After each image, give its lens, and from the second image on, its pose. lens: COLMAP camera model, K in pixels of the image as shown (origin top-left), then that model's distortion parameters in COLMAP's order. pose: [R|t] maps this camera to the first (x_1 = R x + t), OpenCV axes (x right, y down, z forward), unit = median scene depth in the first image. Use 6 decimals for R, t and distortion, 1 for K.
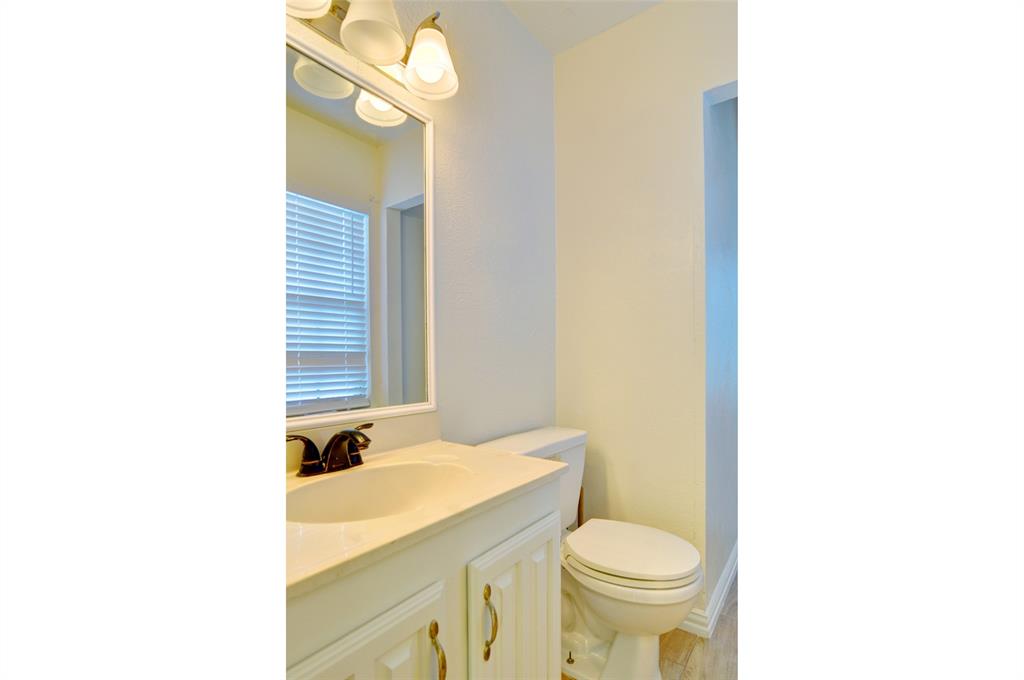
lens RADIAL K [[542.4, 0, 512.0], [0, 542.4, 340.0], [0, 0, 1]] dist [0.023084, -0.012368]
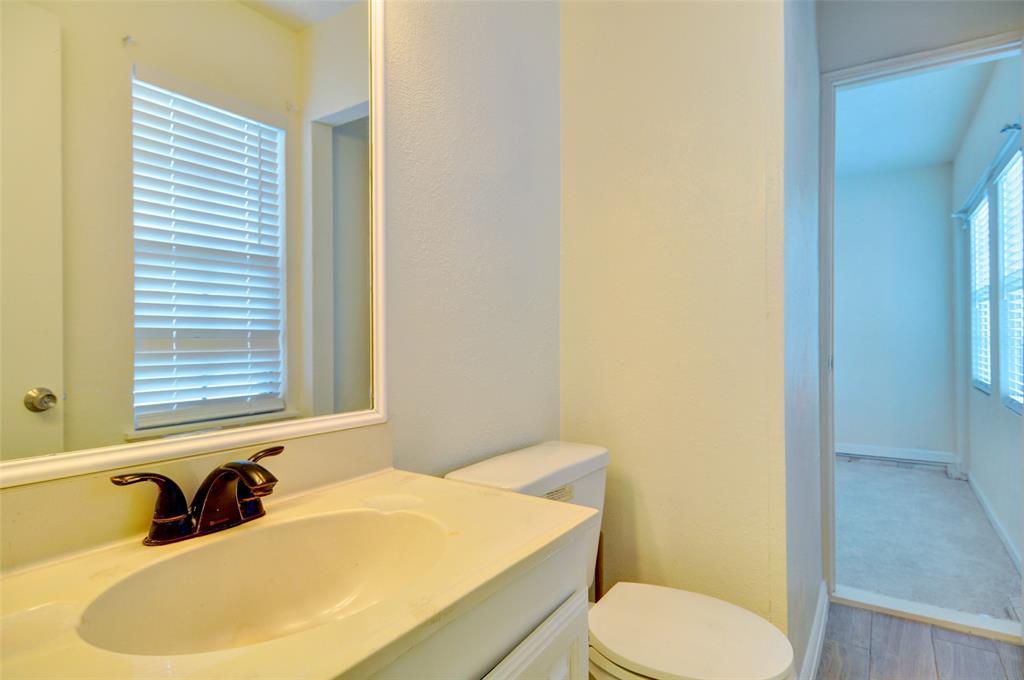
lens RADIAL K [[535.6, 0, 485.7], [0, 535.6, 315.3], [0, 0, 1]] dist [0.061871, -0.000314]
pose [[0.997397, 0.007848, 0.071671, -0.060098], [-0.007574, 0.999963, -0.004084, 0.004018], [-0.071701, 0.003531, 0.997420, 0.309407]]
